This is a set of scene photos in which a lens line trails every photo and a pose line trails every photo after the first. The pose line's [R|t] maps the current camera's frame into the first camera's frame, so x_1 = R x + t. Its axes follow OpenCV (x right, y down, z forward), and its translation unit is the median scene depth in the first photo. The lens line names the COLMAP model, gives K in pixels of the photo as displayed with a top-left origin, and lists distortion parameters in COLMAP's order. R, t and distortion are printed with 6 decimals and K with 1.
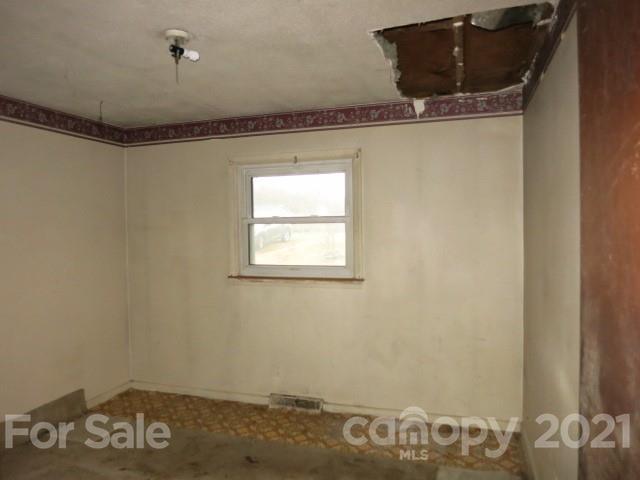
lens RADIAL K [[463.2, 0, 321.3], [0, 463.2, 232.0], [0, 0, 1]] dist [-0.043572, -0.001336]
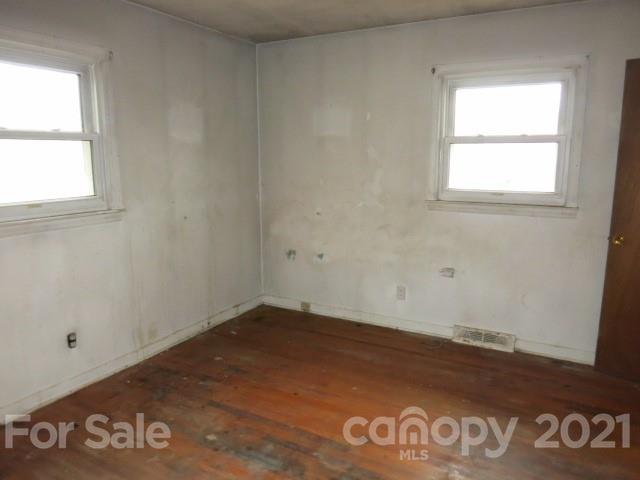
lens RADIAL K [[463.2, 0, 321.3], [0, 463.2, 232.0], [0, 0, 1]] dist [-0.043572, -0.001336]
pose [[0.982588, 0.042636, -0.180838, -0.219319], [-0.011788, 0.985659, 0.168337, 0.005215], [0.185422, -0.163274, 0.969000, 0.060830]]
